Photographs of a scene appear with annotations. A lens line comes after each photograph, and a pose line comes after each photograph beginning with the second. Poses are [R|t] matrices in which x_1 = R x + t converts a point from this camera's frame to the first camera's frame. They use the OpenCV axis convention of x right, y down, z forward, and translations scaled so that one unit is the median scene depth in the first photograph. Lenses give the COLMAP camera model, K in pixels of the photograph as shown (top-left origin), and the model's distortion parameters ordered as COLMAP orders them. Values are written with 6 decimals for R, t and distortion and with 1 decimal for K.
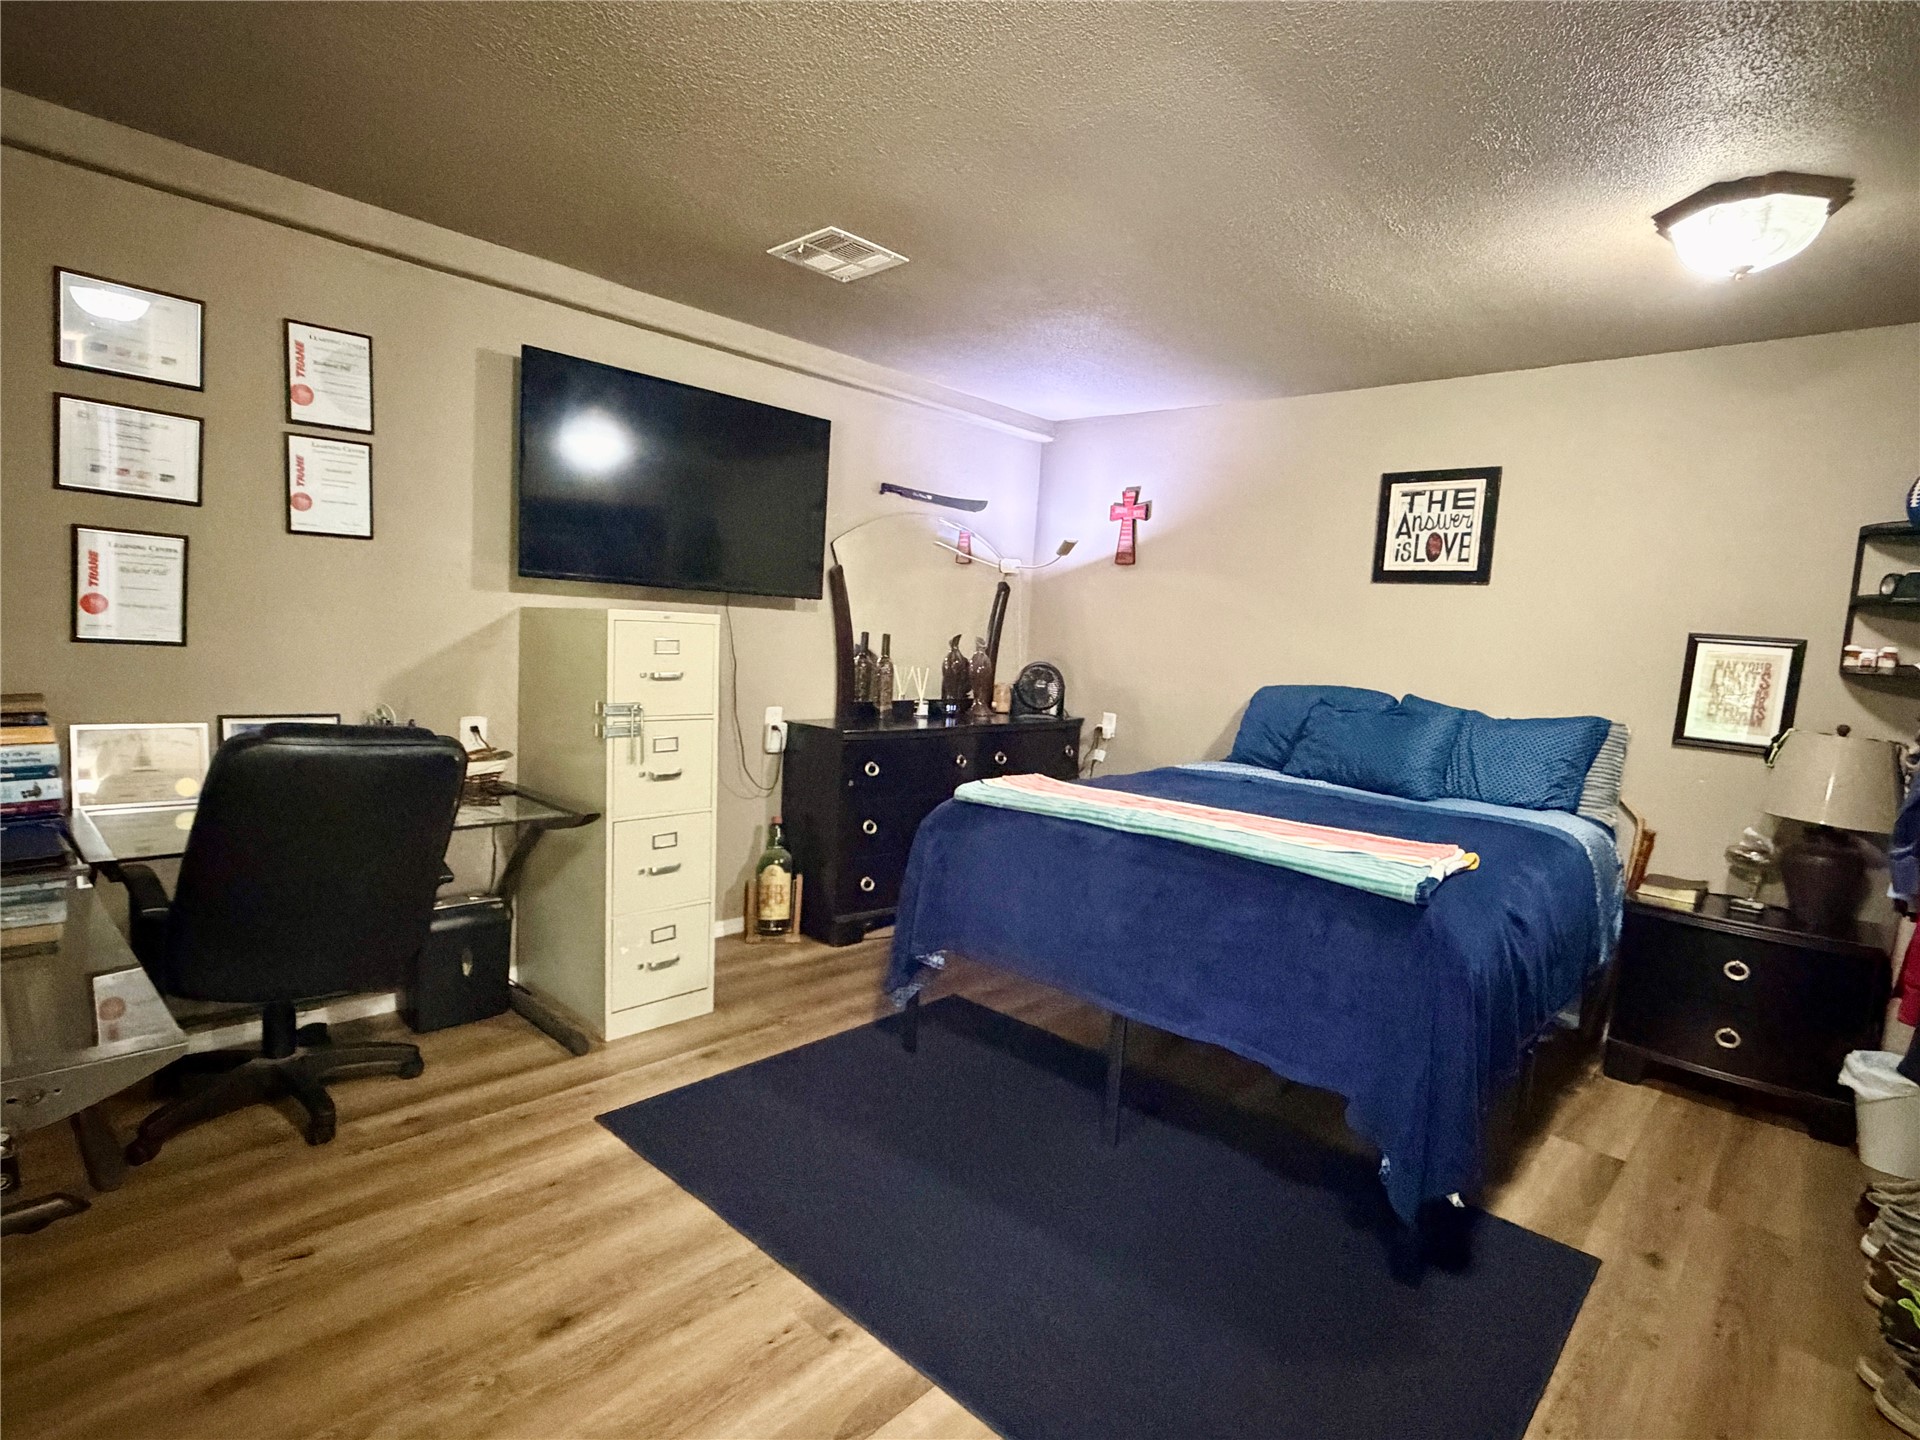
lens RADIAL K [[985.5, 0, 966.1], [0, 985.5, 717.0], [0, 0, 1]] dist [0.004826, -0.000650]
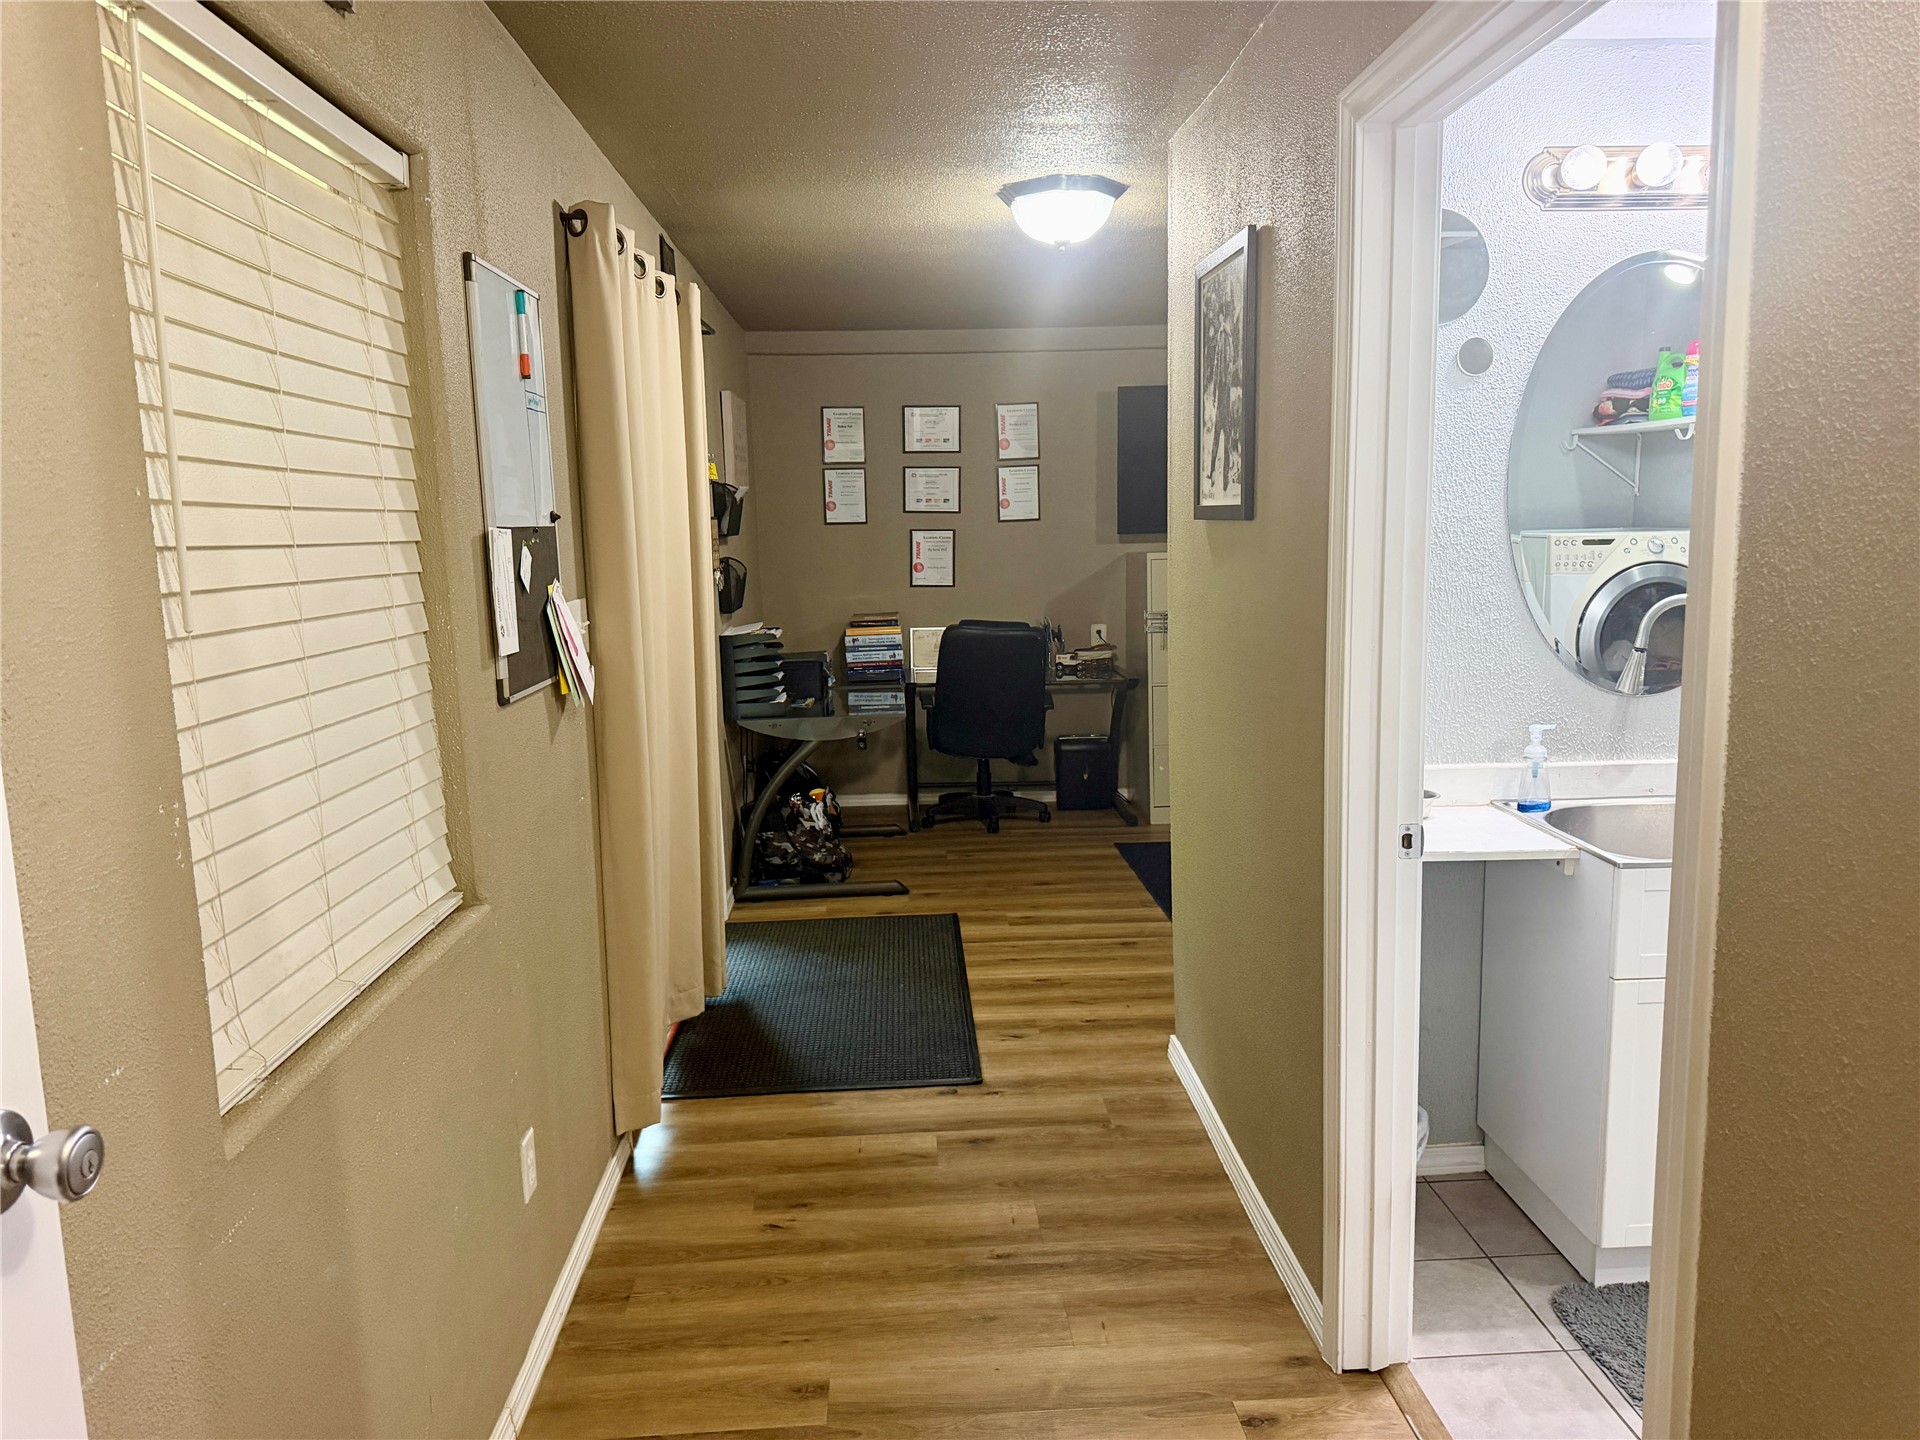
lens RADIAL K [[1363.0, 0, 965.3], [0, 1363.0, 720.8], [0, 0, 1]] dist [0.061829, -0.074060]
pose [[0.720083, 0.026077, -0.693398, 0.963395], [-0.001059, 0.999334, 0.036482, 0.082207], [0.693887, -0.025536, 0.719631, -0.808773]]
